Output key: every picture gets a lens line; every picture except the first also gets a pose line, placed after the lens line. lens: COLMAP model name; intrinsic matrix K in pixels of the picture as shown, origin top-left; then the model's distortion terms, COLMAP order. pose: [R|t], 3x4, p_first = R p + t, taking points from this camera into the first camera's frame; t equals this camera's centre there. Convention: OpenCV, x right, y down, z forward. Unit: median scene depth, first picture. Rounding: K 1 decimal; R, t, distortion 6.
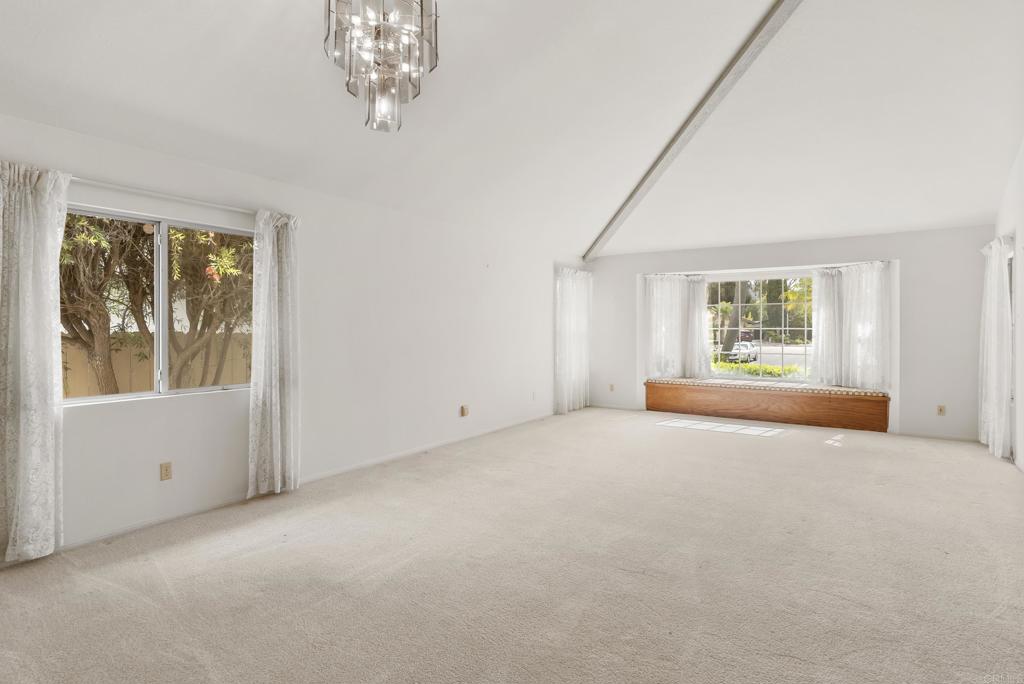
lens RADIAL K [[530.7, 0, 521.2], [0, 530.7, 332.2], [0, 0, 1]] dist [-0.000839, 0.000365]
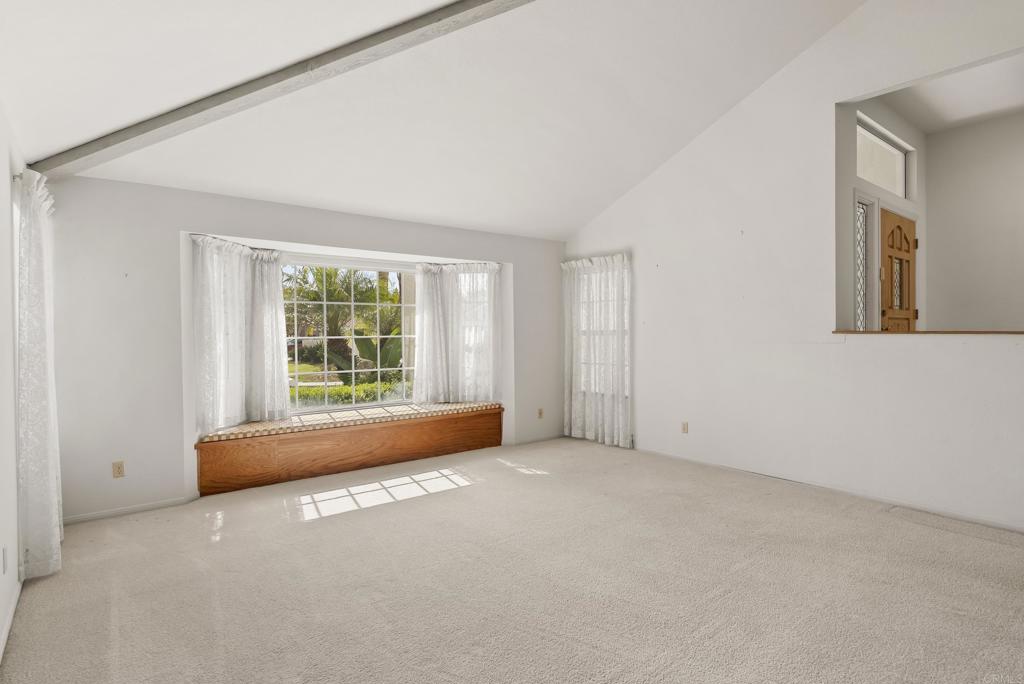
lens RADIAL K [[530.7, 0, 514.2], [0, 530.7, 337.4], [0, 0, 1]] dist [-0.000839, 0.000365]
pose [[0.312192, -0.010426, 0.949962, -0.177208], [0.017152, 0.999839, 0.005337, -0.006724], [-0.949864, 0.014628, 0.312320, 0.609367]]
